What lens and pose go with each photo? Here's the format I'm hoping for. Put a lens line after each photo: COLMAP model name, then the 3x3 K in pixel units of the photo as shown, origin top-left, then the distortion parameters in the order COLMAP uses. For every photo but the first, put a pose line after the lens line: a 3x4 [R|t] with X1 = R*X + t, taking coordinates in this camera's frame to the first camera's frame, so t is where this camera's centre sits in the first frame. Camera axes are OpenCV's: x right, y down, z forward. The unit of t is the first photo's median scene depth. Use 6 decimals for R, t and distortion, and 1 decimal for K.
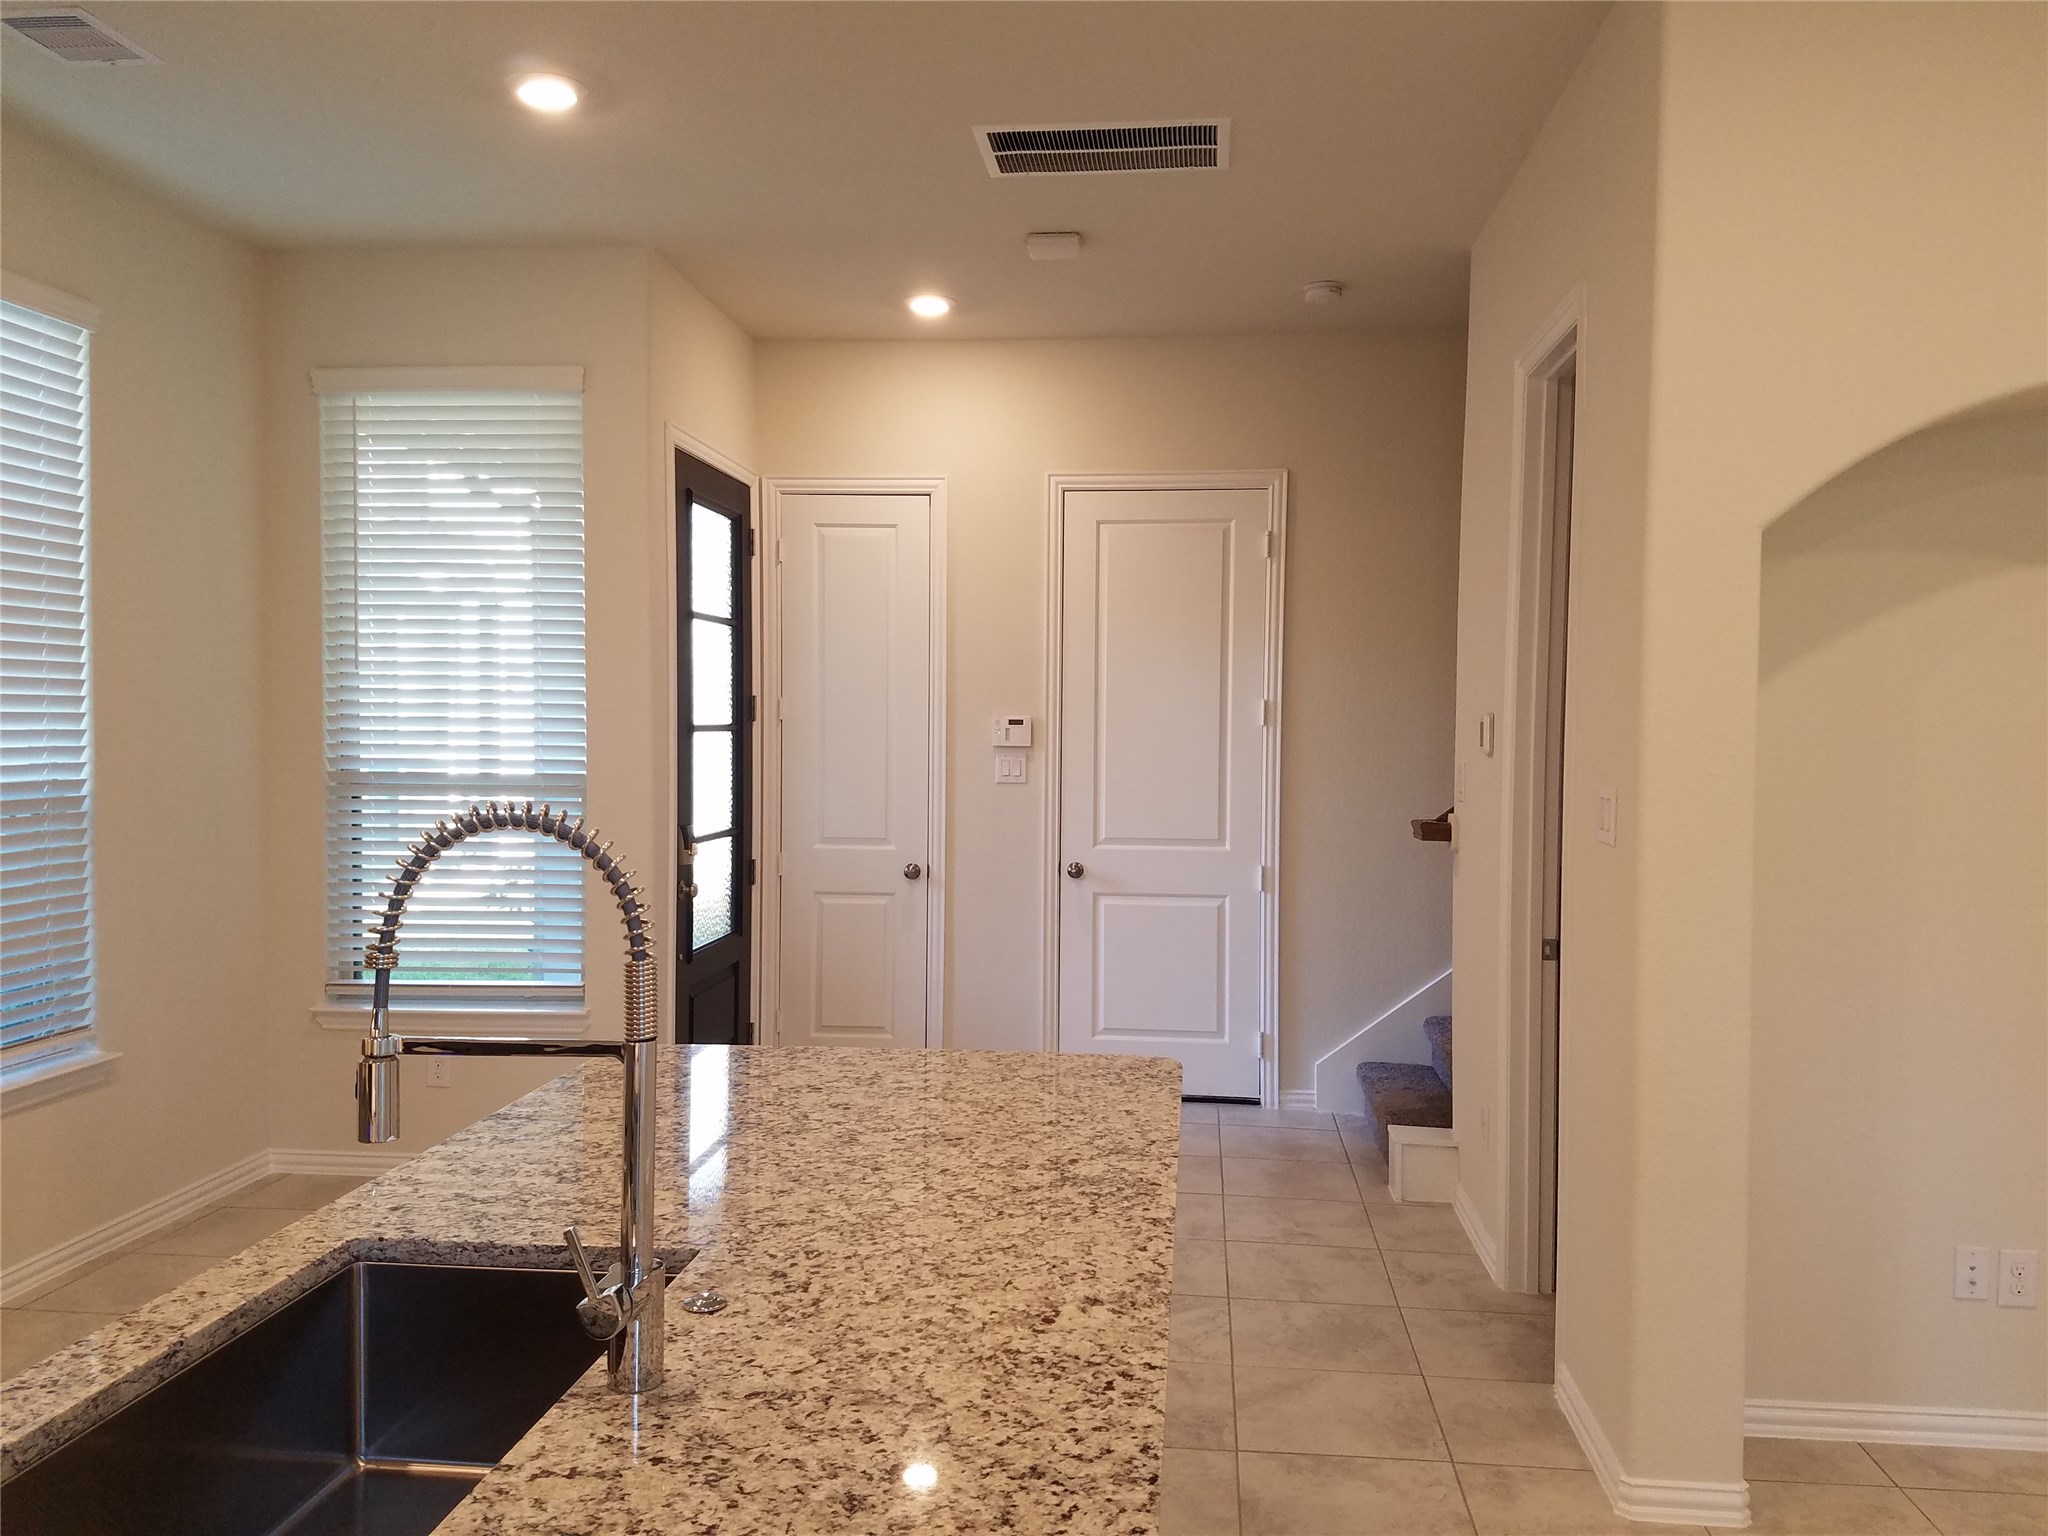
lens RADIAL K [[1575.9, 0, 1007.9], [0, 1575.9, 775.9], [0, 0, 1]] dist [0.236633, -0.374582]
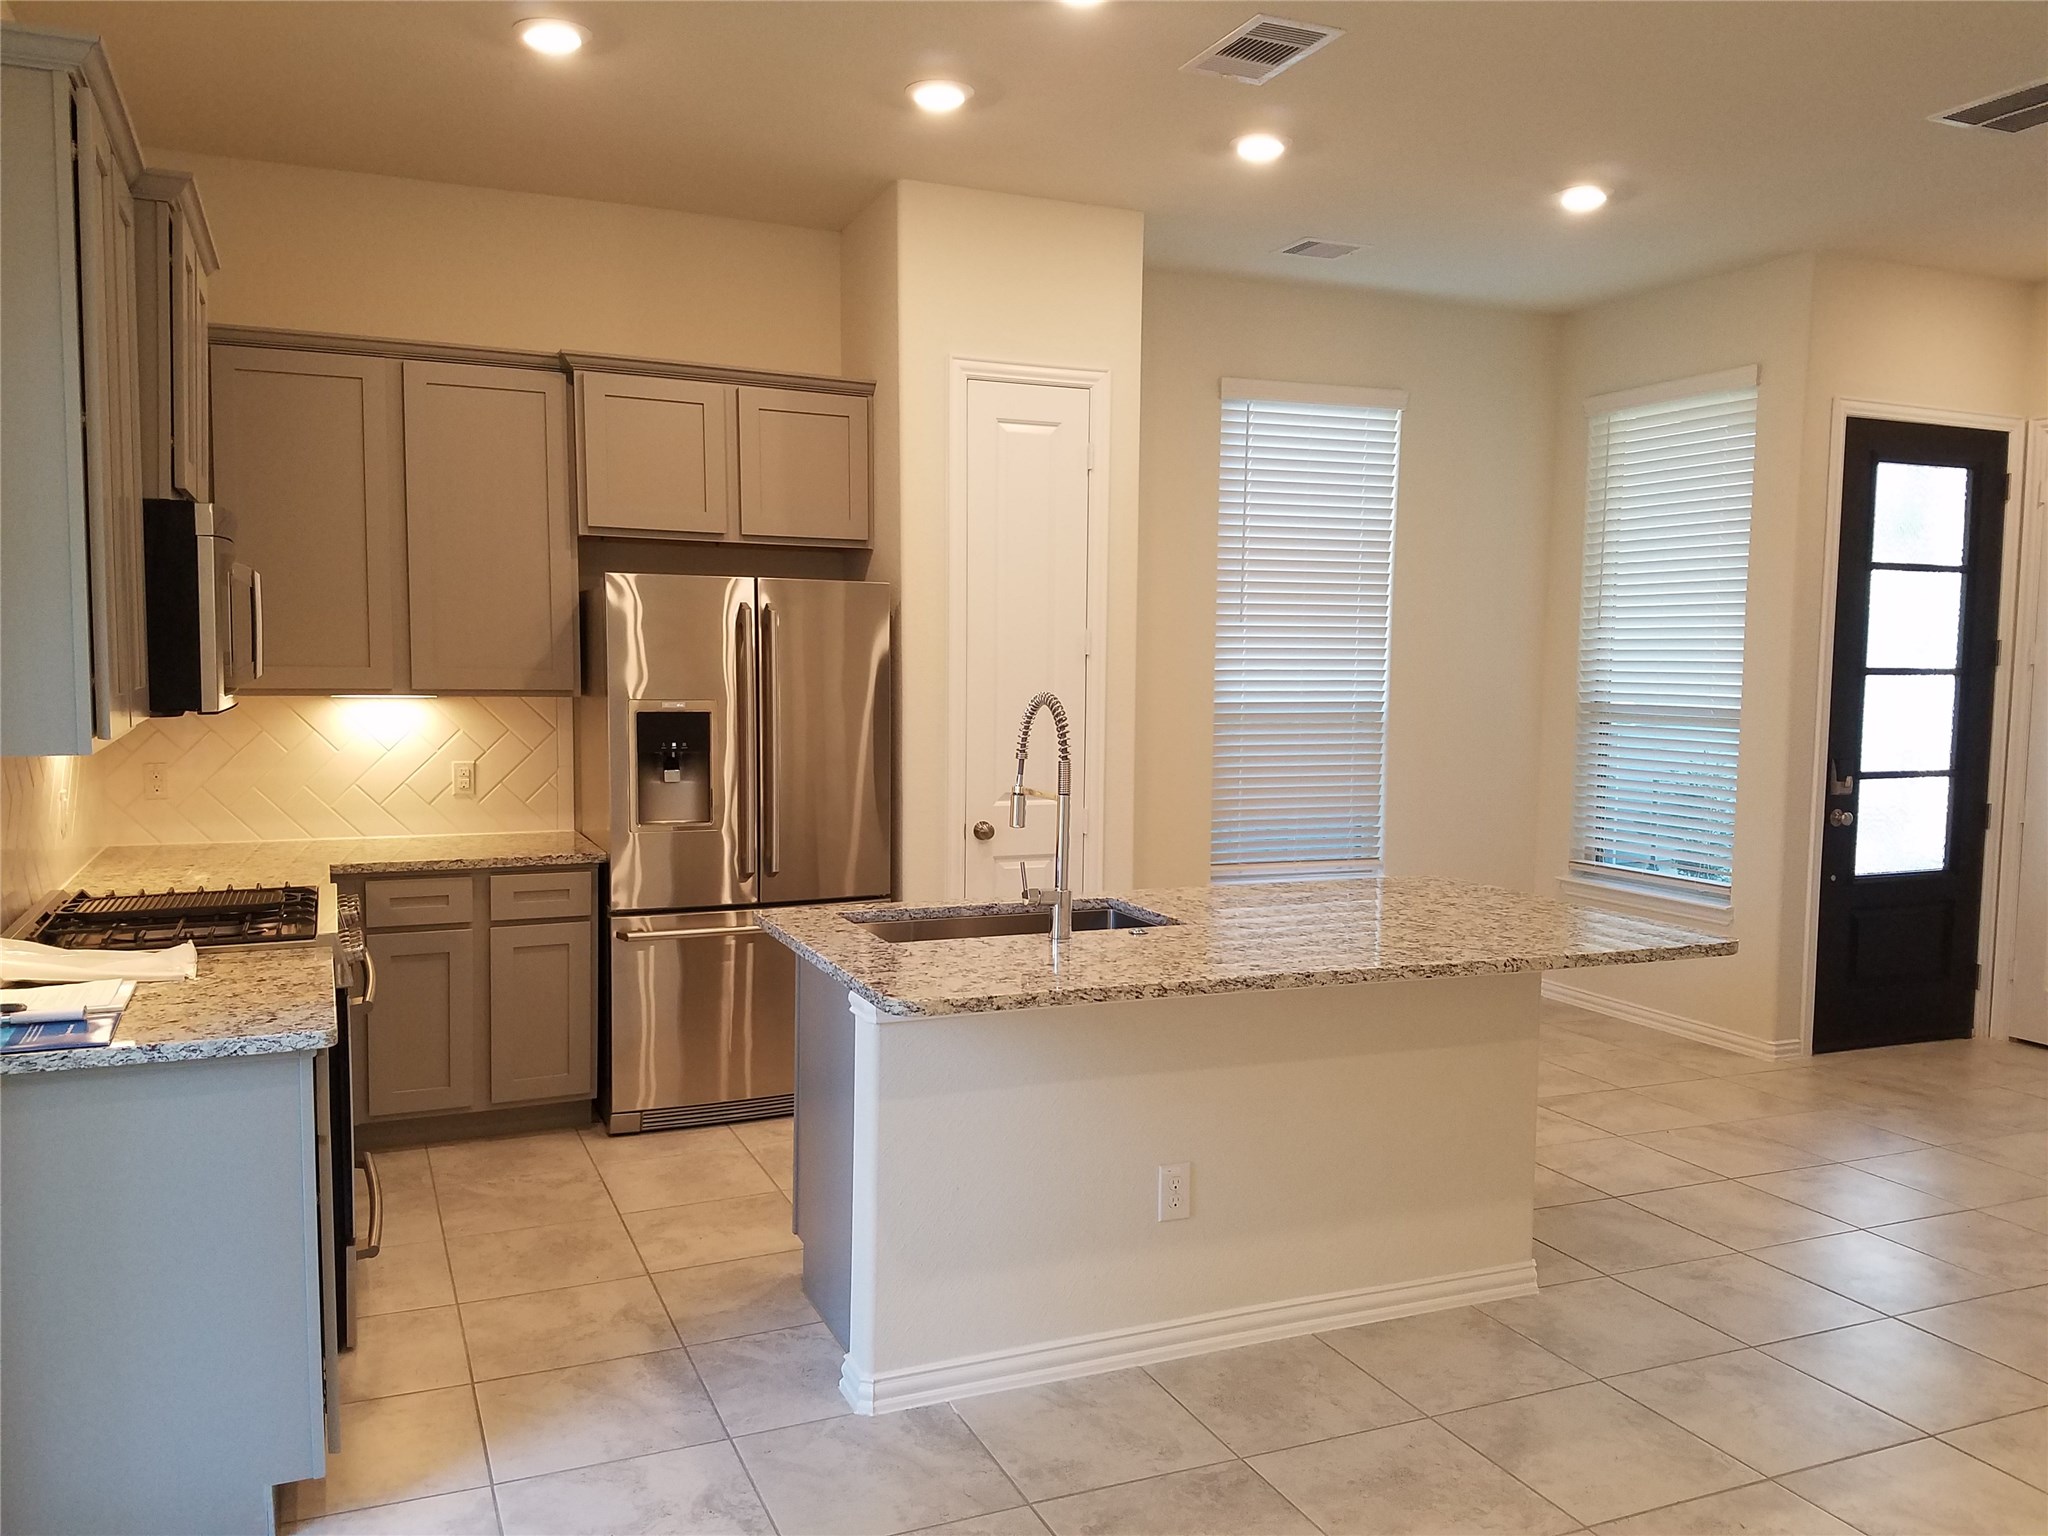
lens RADIAL K [[1575.9, 0, 1007.9], [0, 1575.9, 775.9], [0, 0, 1]] dist [0.236633, -0.374582]
pose [[0.499768, 0.065723, -0.863662, 1.136413], [-0.037122, 0.997826, 0.054451, 0.006302], [0.865363, 0.004848, 0.501122, -0.157972]]
